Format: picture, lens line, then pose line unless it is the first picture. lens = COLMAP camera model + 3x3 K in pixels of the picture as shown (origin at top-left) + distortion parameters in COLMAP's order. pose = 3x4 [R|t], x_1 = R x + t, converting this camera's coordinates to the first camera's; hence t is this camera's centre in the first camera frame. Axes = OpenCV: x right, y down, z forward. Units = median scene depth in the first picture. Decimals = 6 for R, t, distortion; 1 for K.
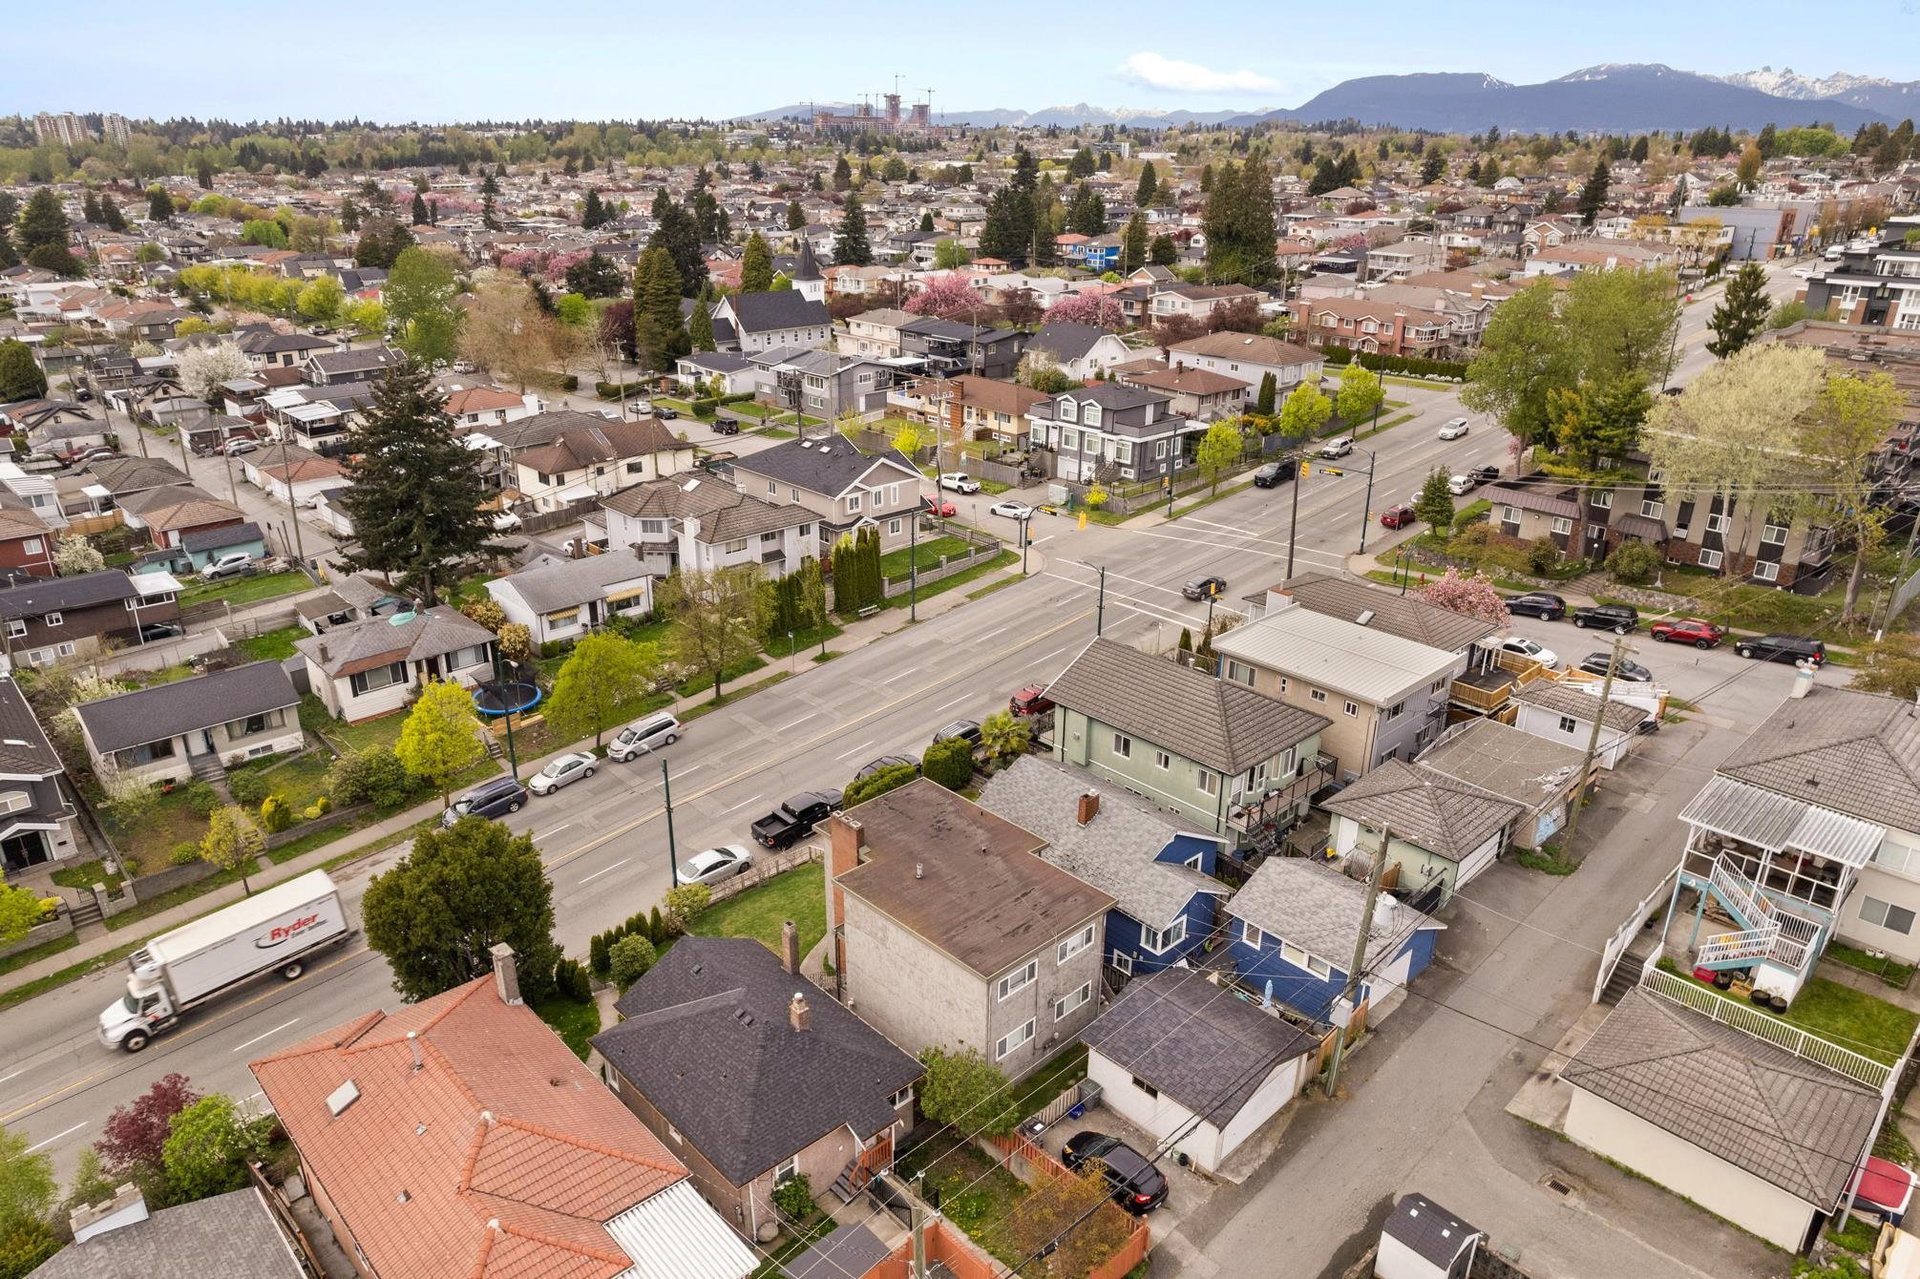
lens RADIAL K [[1266.7, 0, 965.9], [0, 1266.7, 643.7], [0, 0, 1]] dist [-0.079277, 0.073203]
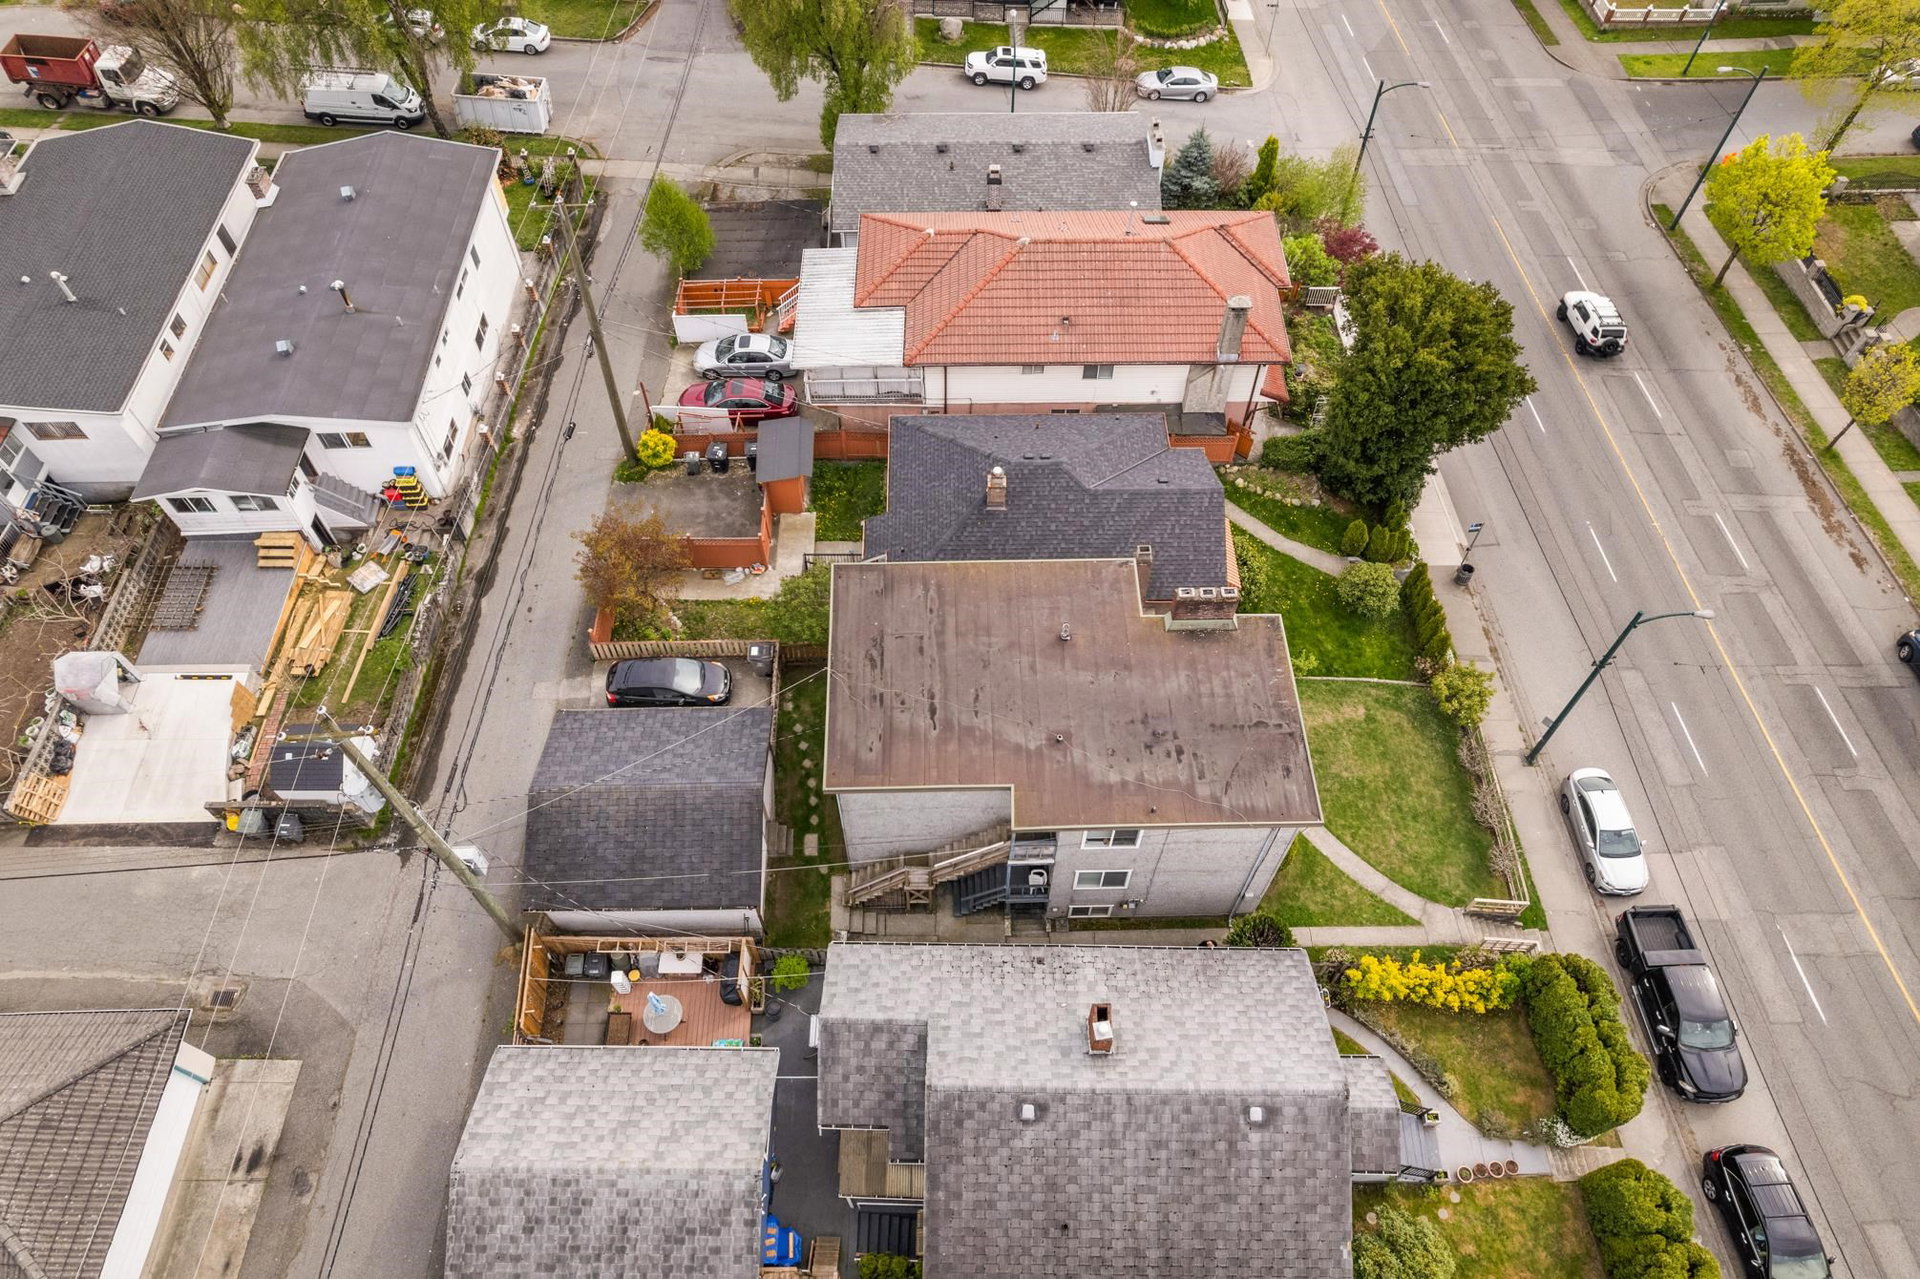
lens RADIAL K [[1225.9, 0, 965.3], [0, 1225.9, 653.2], [0, 0, 1]] dist [-0.079141, 0.073599]
pose [[-0.675755, 0.602763, -0.424301, 0.159865], [-0.290803, 0.310931, 0.904851, -0.222056], [0.677339, 0.734846, -0.034828, 0.547948]]
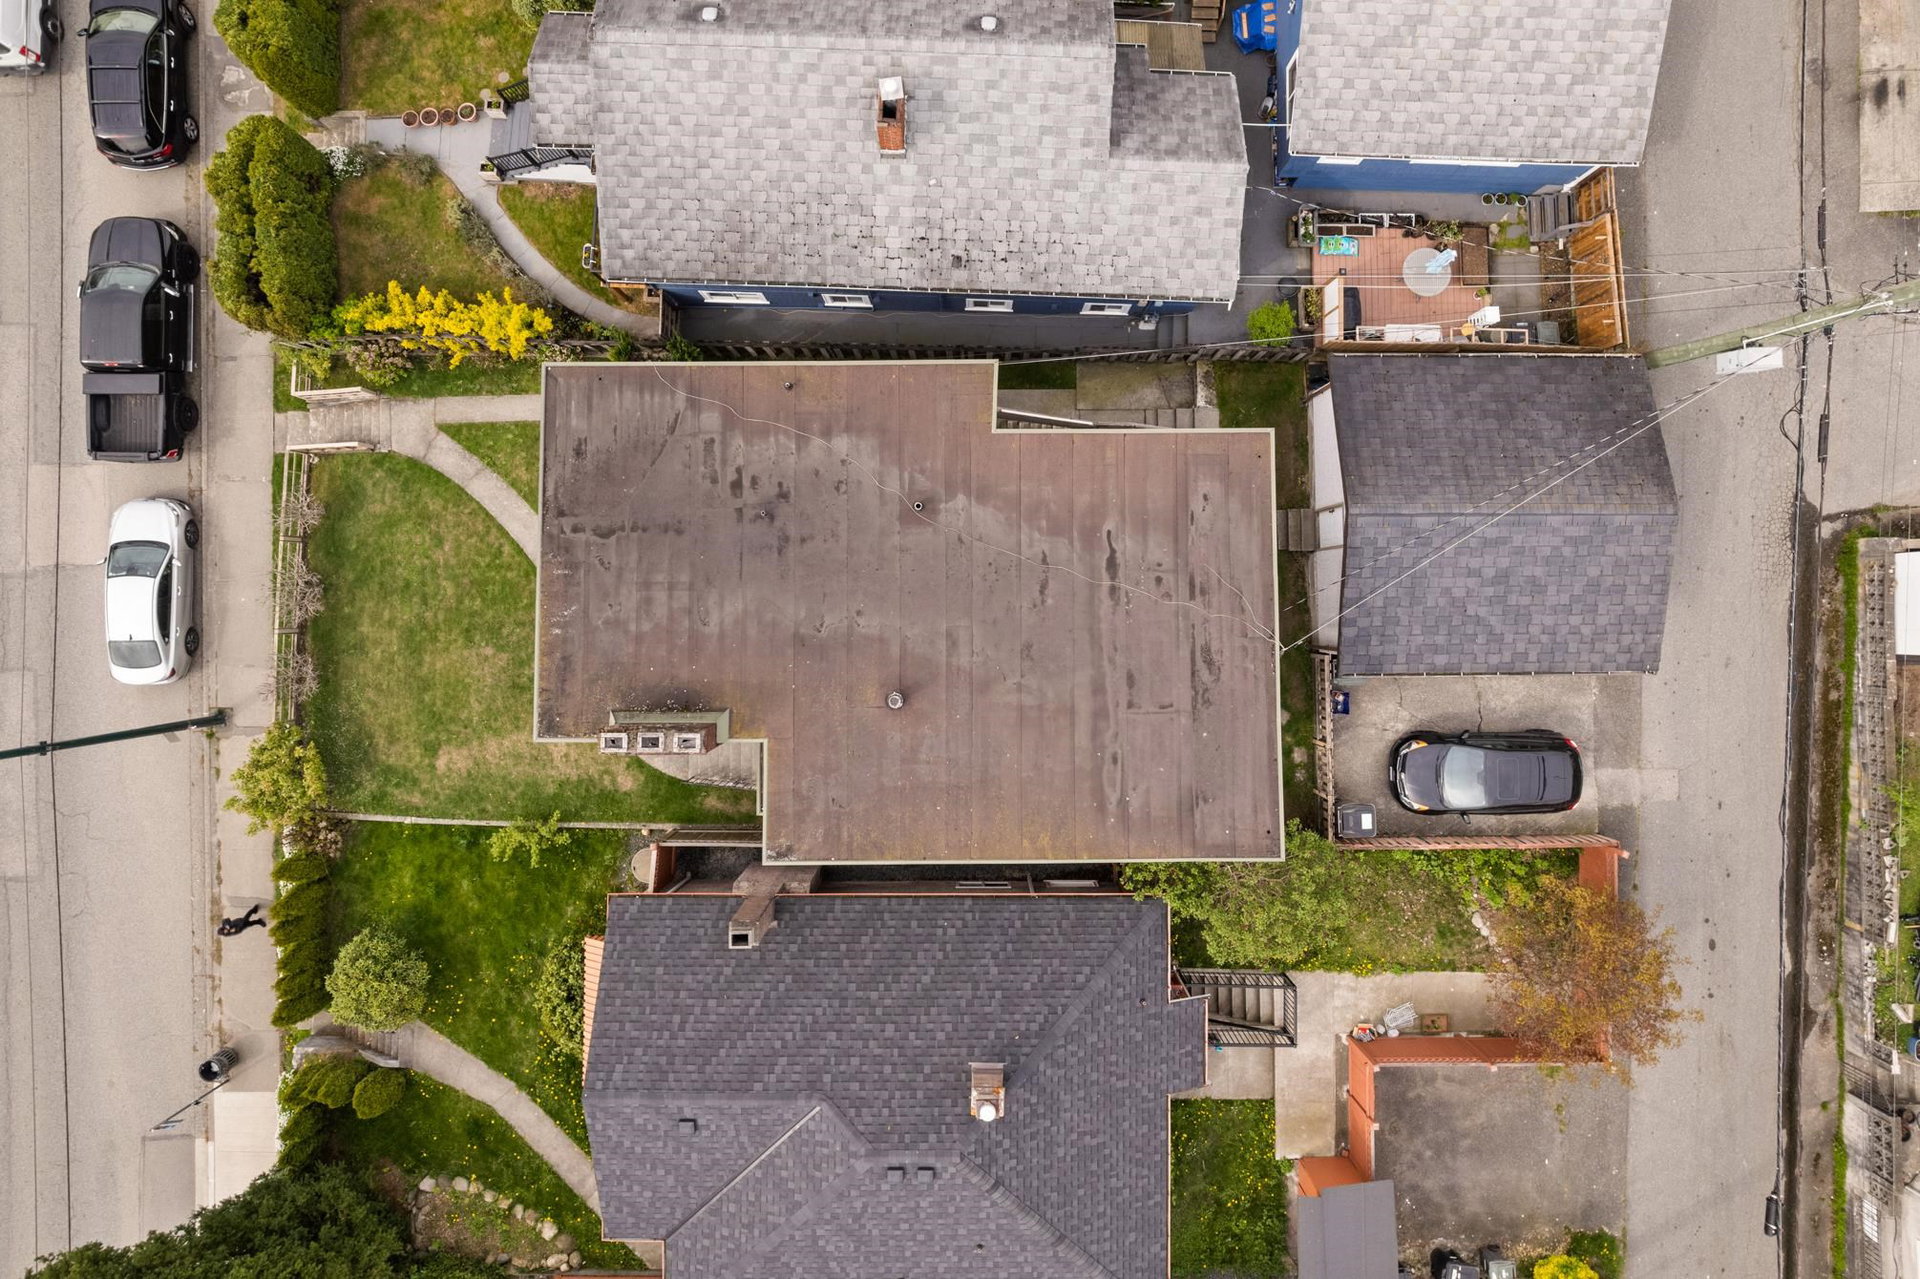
lens RADIAL K [[1262.0, 0, 971.7], [0, 1262.0, 558.1], [0, 0, 1]] dist [-0.082843, 0.083412]
pose [[0.693143, -0.719448, 0.044139, -0.004102], [0.271219, 0.317058, 0.908798, -0.112524], [-0.667828, -0.617956, 0.414894, 0.461028]]
